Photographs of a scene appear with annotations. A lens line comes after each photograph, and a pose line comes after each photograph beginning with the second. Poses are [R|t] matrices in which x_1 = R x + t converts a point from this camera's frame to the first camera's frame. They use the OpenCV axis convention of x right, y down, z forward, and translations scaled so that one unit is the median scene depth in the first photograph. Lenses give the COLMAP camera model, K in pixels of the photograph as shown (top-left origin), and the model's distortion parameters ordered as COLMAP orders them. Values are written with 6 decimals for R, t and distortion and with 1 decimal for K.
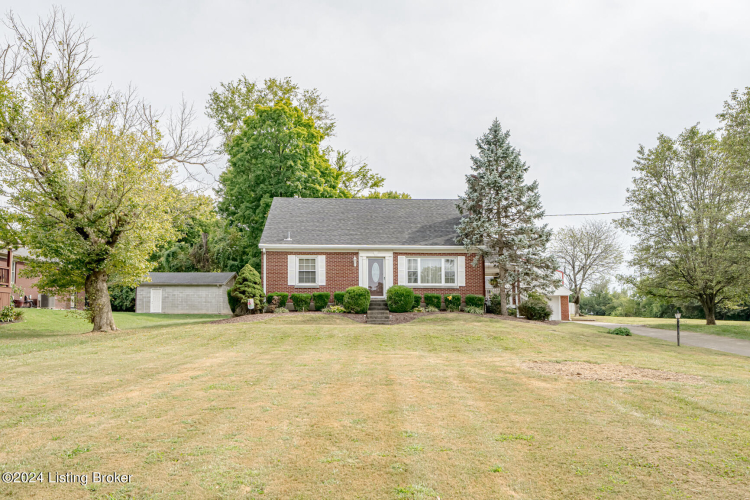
lens RADIAL K [[576.2, 0, 374.6], [0, 576.2, 249.4], [0, 0, 1]] dist [-0.012046, -0.011989]
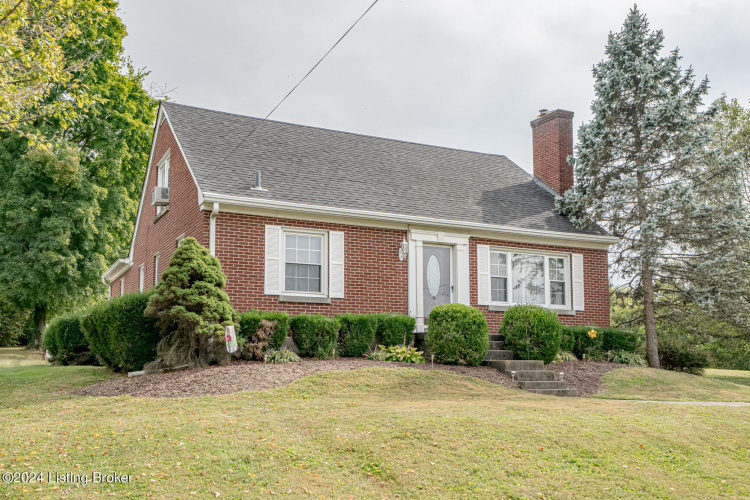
lens RADIAL K [[748.0, 0, 369.9], [0, 748.0, 247.2], [0, 0, 1]] dist [0.052995, 0.000000]
pose [[0.910600, 0.068584, 0.407559, -0.306262], [-0.060589, 0.997633, -0.032509, 0.040107], [-0.408824, 0.004909, 0.912600, 0.456134]]
